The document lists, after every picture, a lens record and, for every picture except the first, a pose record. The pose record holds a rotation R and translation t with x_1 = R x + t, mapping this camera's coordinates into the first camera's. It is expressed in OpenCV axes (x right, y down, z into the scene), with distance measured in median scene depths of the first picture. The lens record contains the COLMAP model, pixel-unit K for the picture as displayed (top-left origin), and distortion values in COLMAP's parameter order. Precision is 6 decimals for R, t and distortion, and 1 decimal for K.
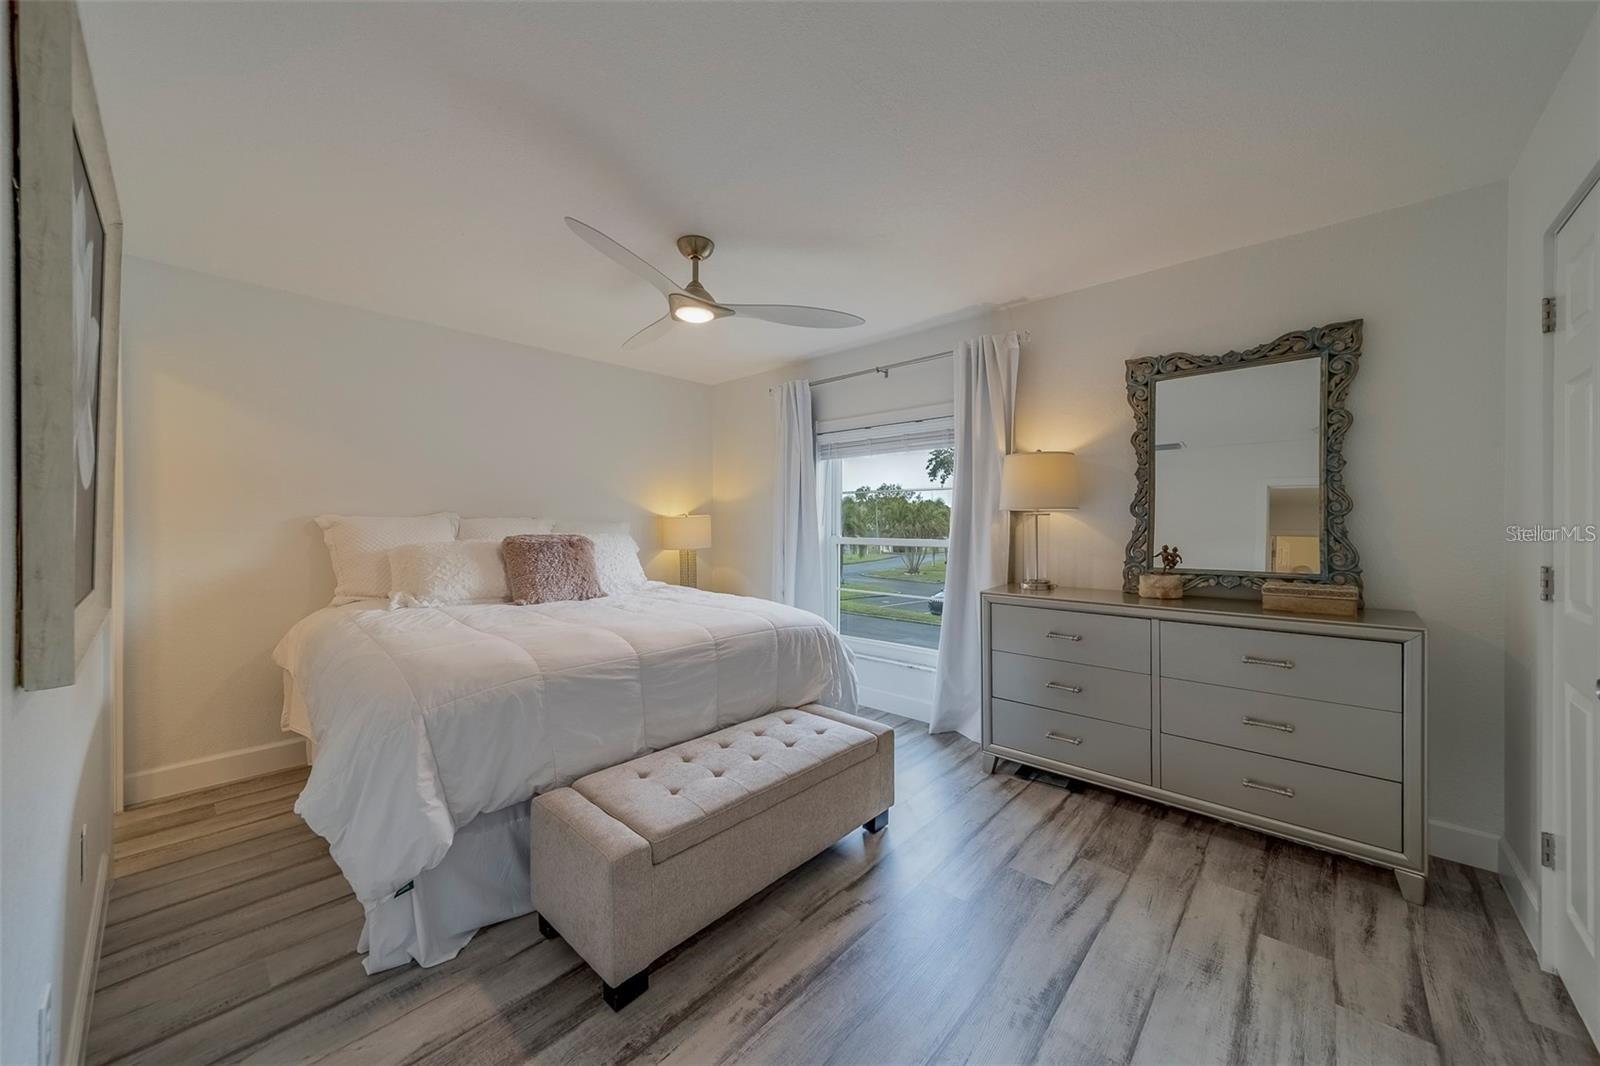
lens RADIAL K [[570.3, 0, 813.8], [0, 570.3, 527.6], [0, 0, 1]] dist [0.001812, -0.000026]
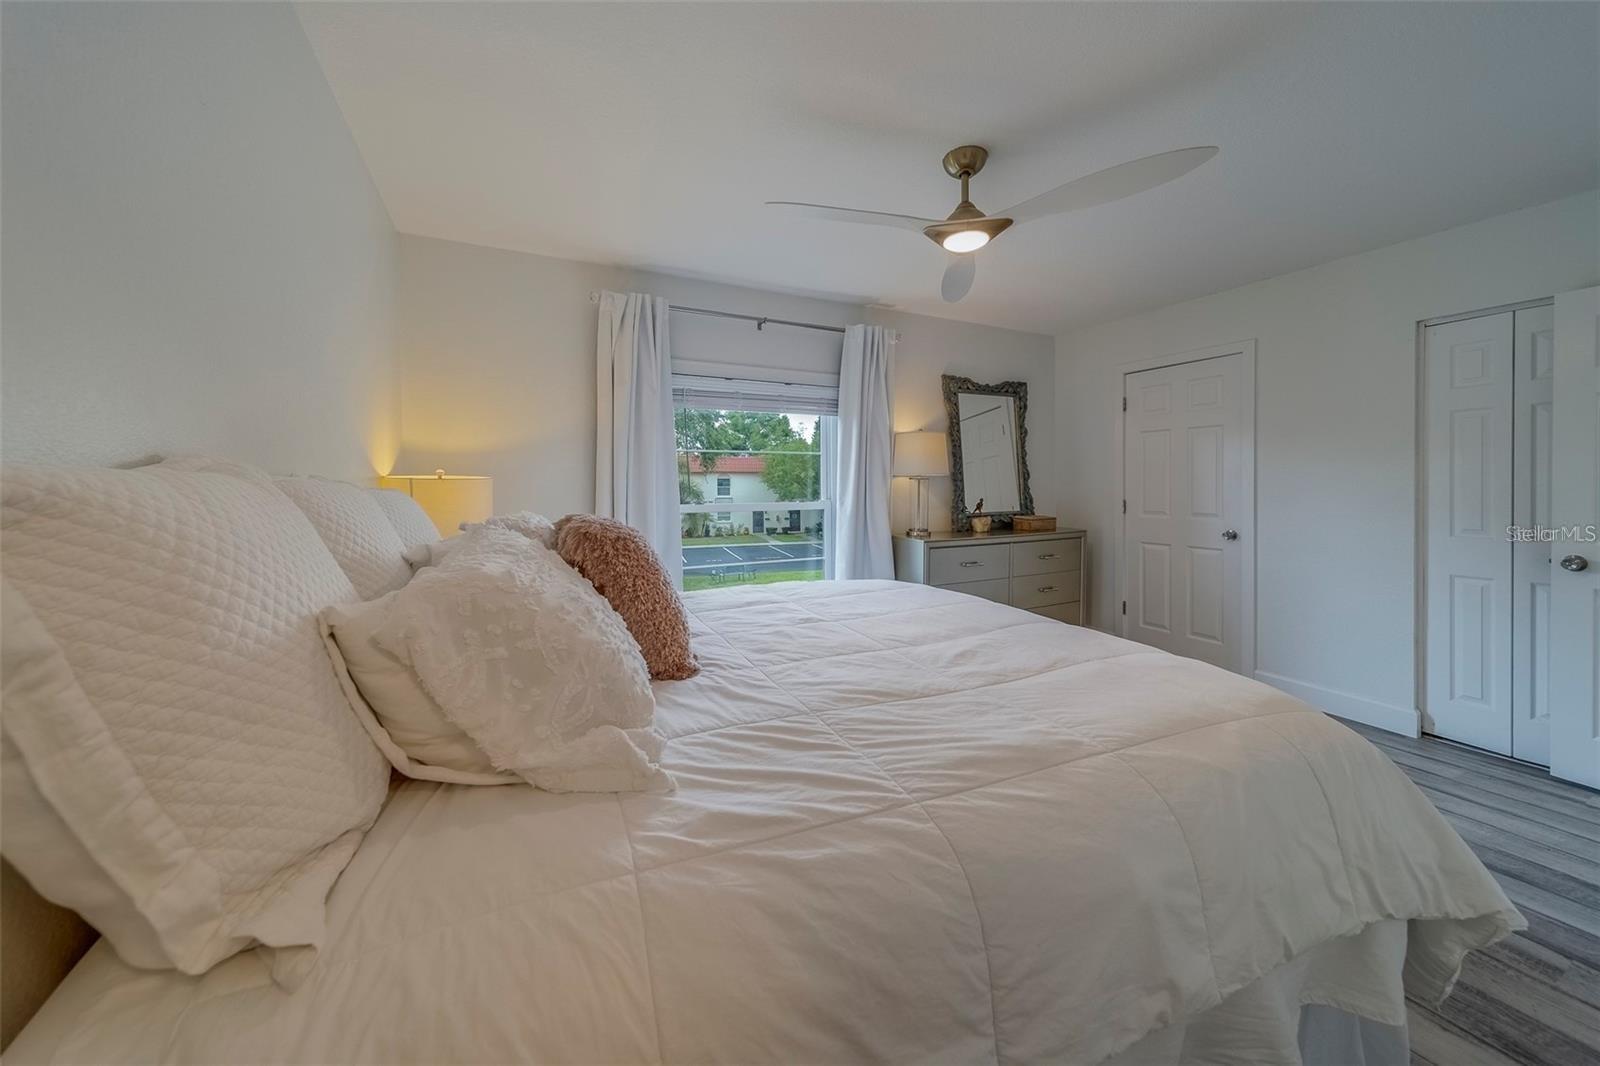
lens RADIAL K [[573.9, 0, 796.1], [0, 573.9, 488.8], [0, 0, 1]] dist [0.002039, 0.000120]
pose [[0.365371, -0.007165, 0.930834, -1.106834], [0.015013, 0.999886, 0.001803, -0.006401], [-0.930741, 0.013316, 0.365437, 0.926944]]
